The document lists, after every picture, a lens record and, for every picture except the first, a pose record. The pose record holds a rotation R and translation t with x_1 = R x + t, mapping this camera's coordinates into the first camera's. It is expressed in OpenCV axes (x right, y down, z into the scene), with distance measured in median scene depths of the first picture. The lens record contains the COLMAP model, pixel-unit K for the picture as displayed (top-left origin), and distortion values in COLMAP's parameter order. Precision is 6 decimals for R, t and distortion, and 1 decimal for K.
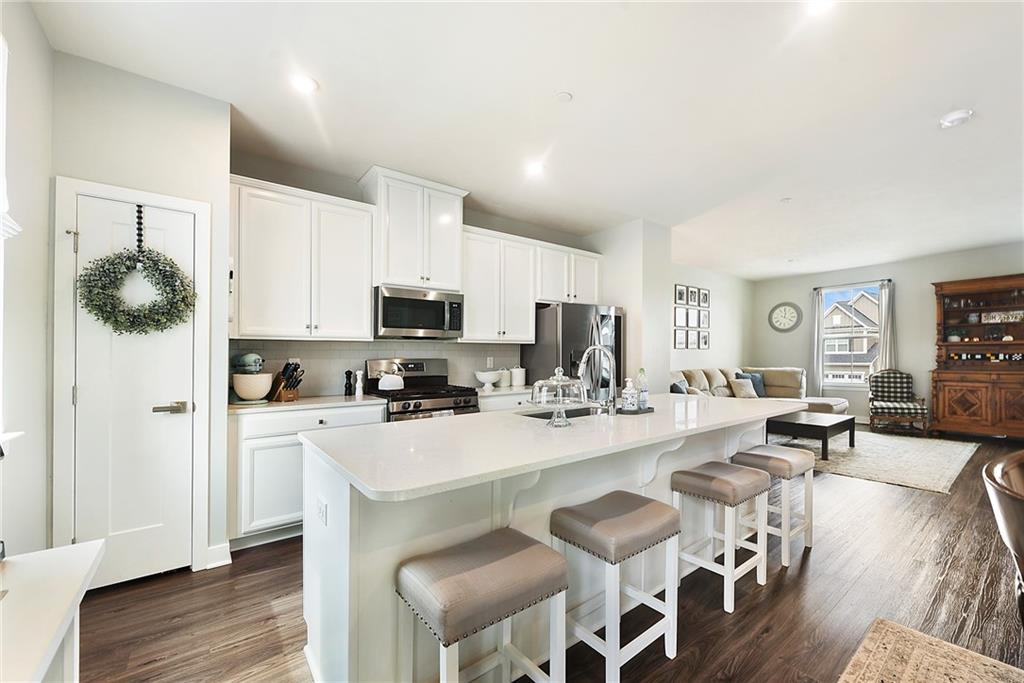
lens RADIAL K [[408.5, 0, 518.5], [0, 408.5, 345.3], [0, 0, 1]] dist [0.008782, -0.000050]
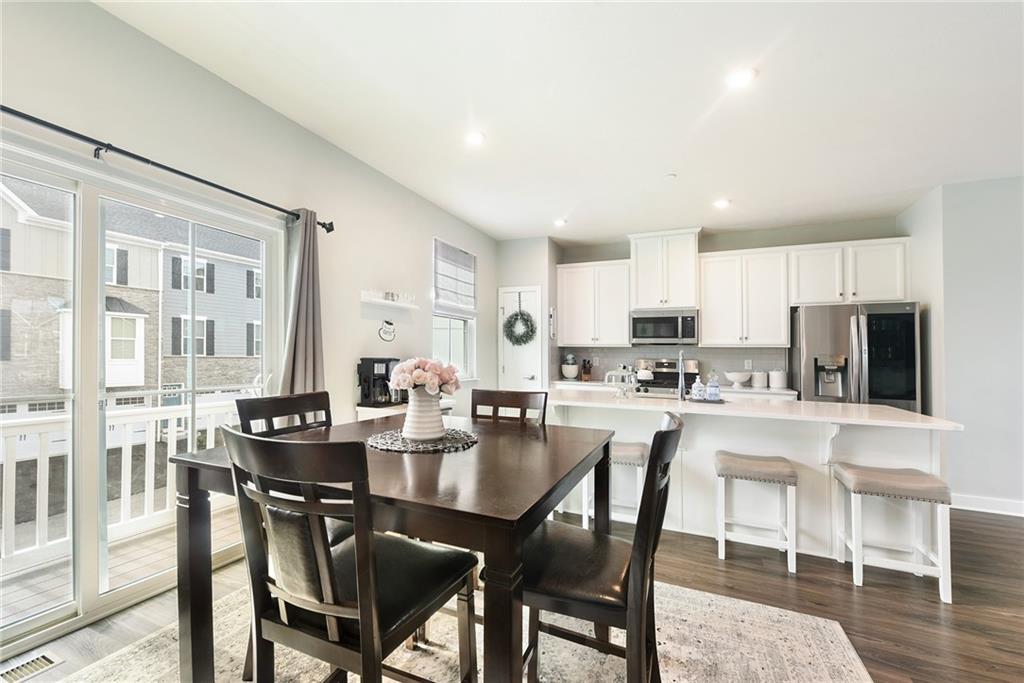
lens RADIAL K [[408.5, 0, 518.5], [0, 408.5, 345.3], [0, 0, 1]] dist [0.008782, -0.000050]
pose [[0.470184, -0.010054, -0.882511, 0.808883], [0.006511, 0.999947, -0.007924, -0.007050], [0.882544, -0.002020, 0.470225, -0.093480]]
